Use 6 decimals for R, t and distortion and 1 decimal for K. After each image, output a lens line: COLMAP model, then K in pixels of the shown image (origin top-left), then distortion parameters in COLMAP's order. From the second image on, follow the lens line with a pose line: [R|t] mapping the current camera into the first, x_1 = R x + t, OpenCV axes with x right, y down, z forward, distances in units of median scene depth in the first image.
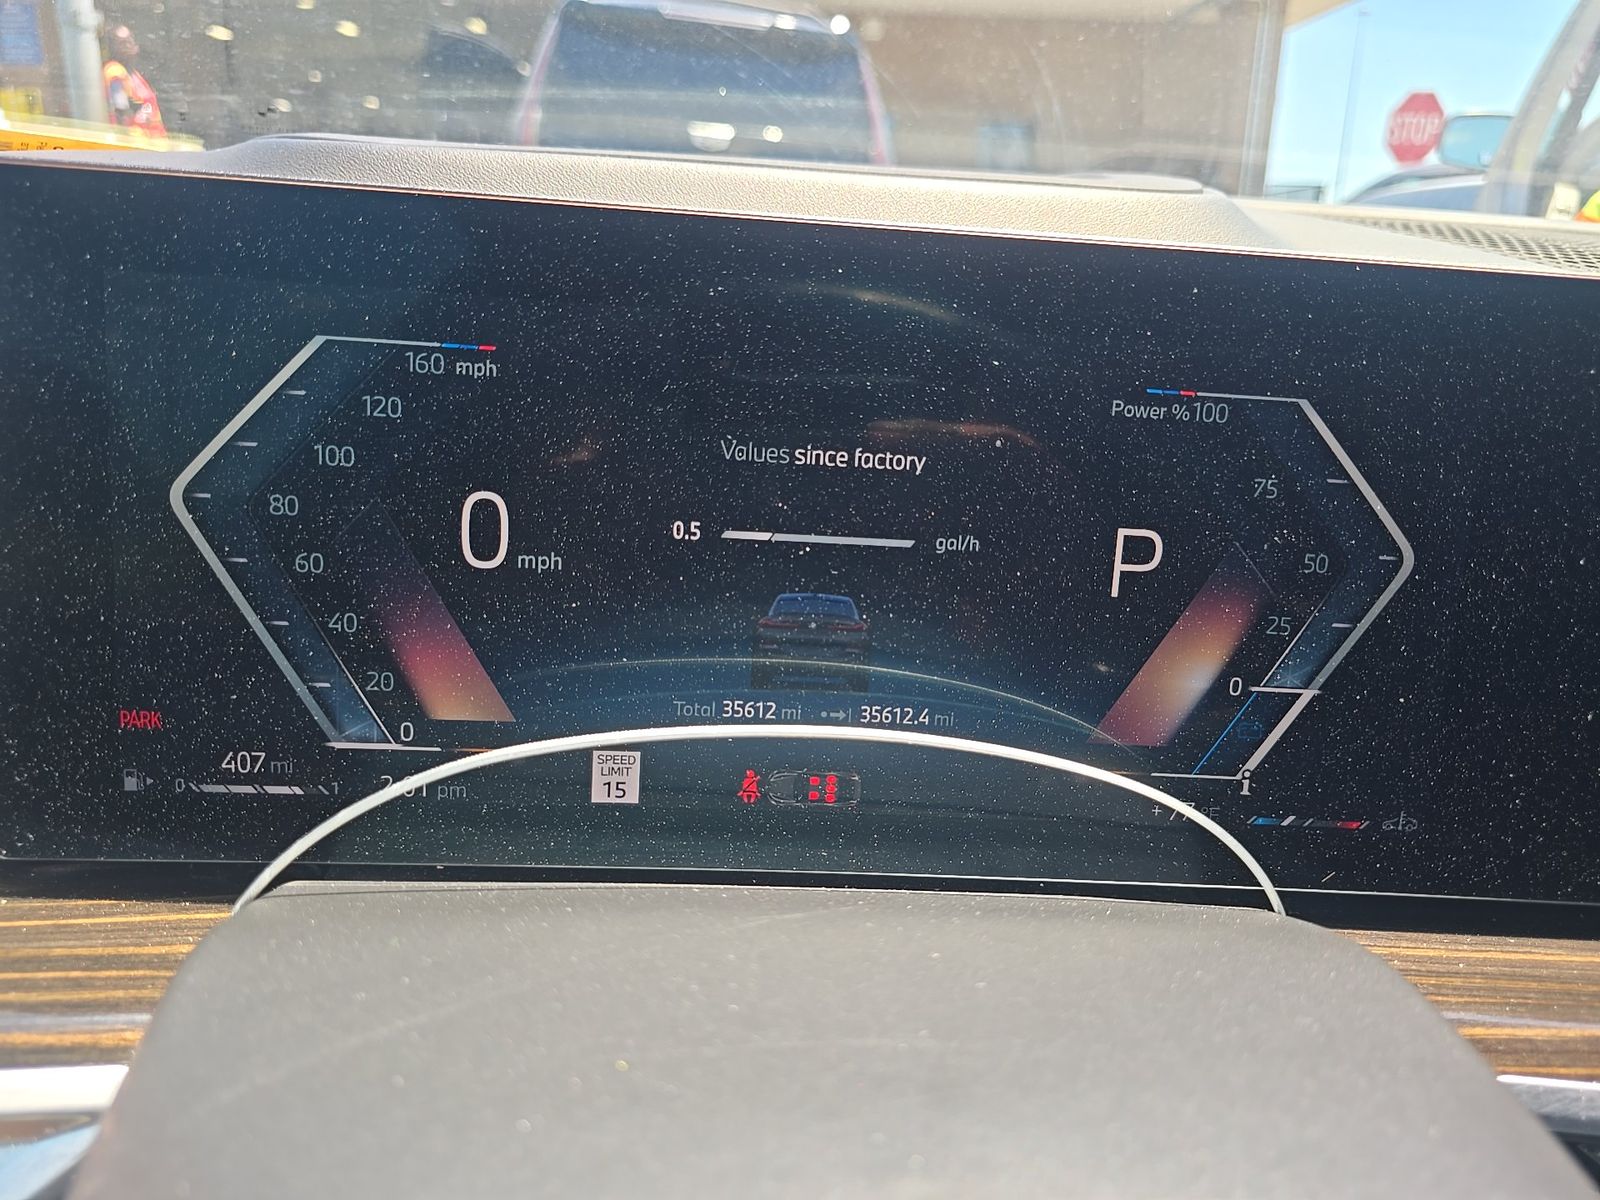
lens RADIAL K [[1083.2, 0, 803.8], [0, 1083.2, 597.7], [0, 0, 1]] dist [-0.005646, -0.011791]
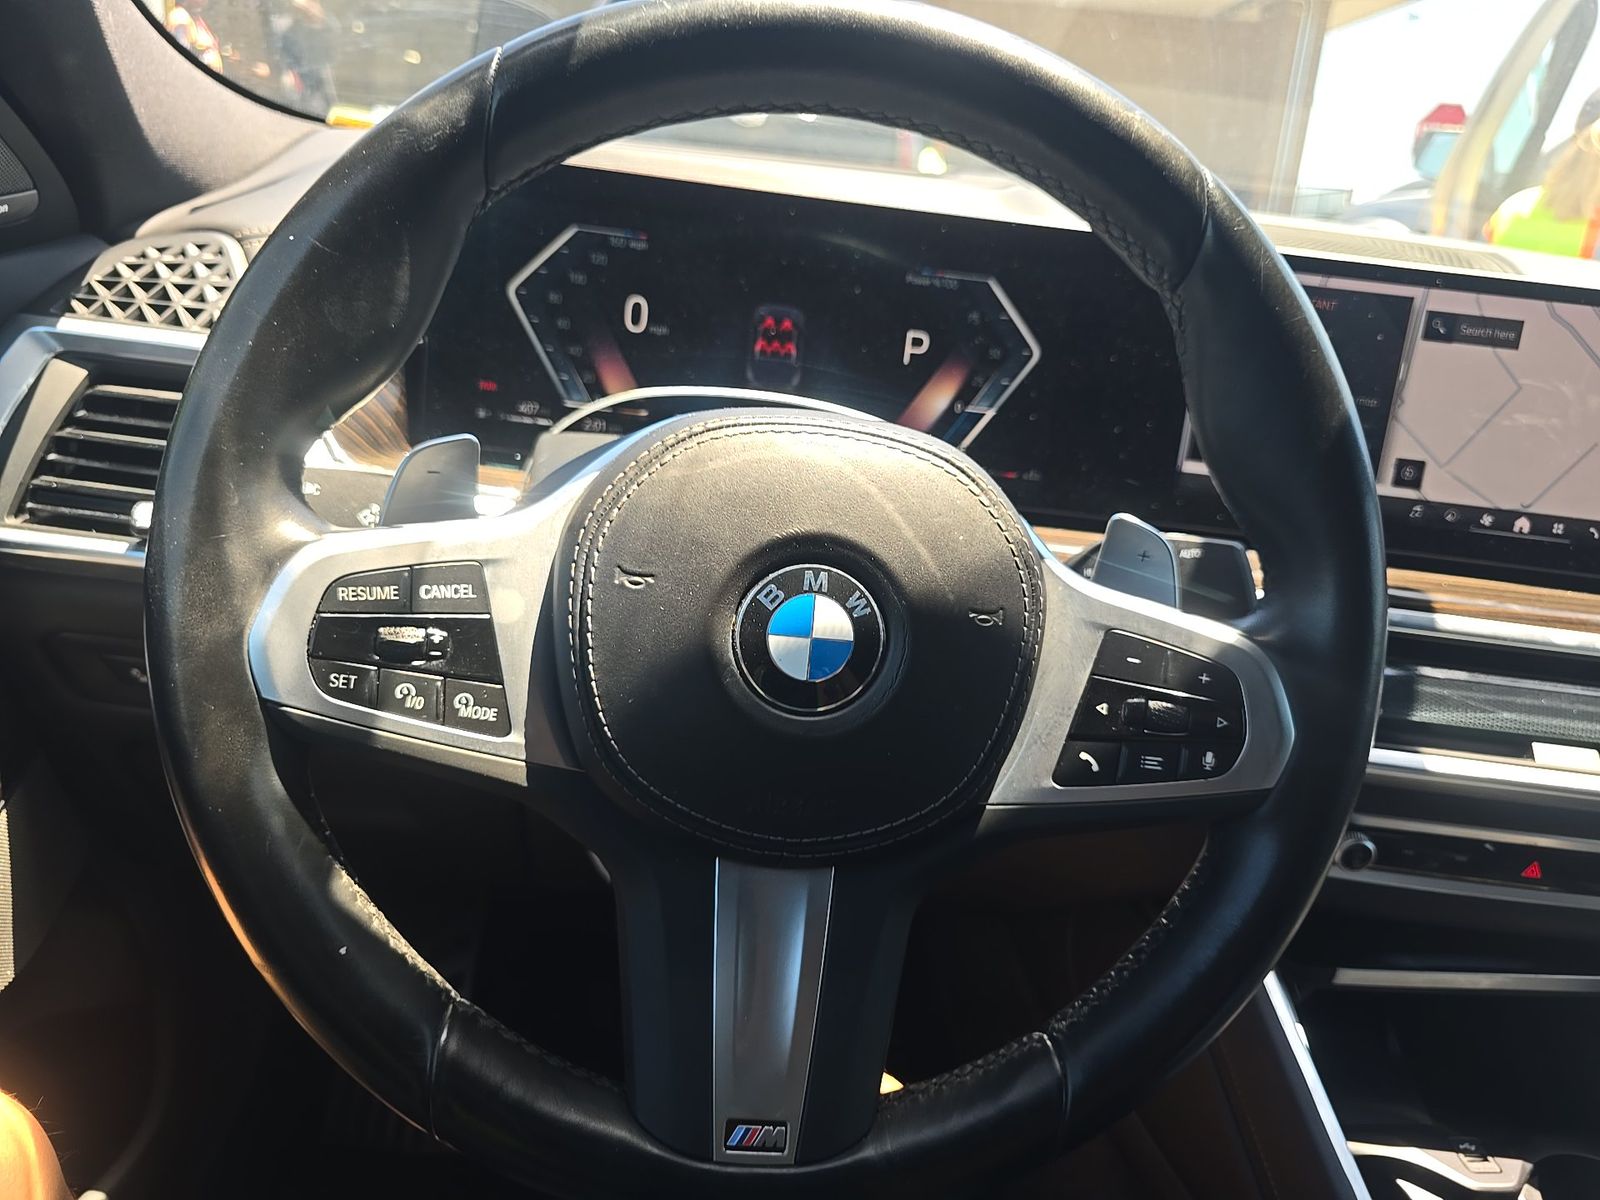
lens RADIAL K [[1083.2, 0, 795.5], [0, 1083.2, 599.4], [0, 0, 1]] dist [-0.005646, -0.011791]
pose [[0.998033, 0.059887, -0.018532, 0.126889], [-0.059487, 0.997998, 0.021457, 0.460920], [0.019780, -0.020312, 0.999598, -1.297427]]
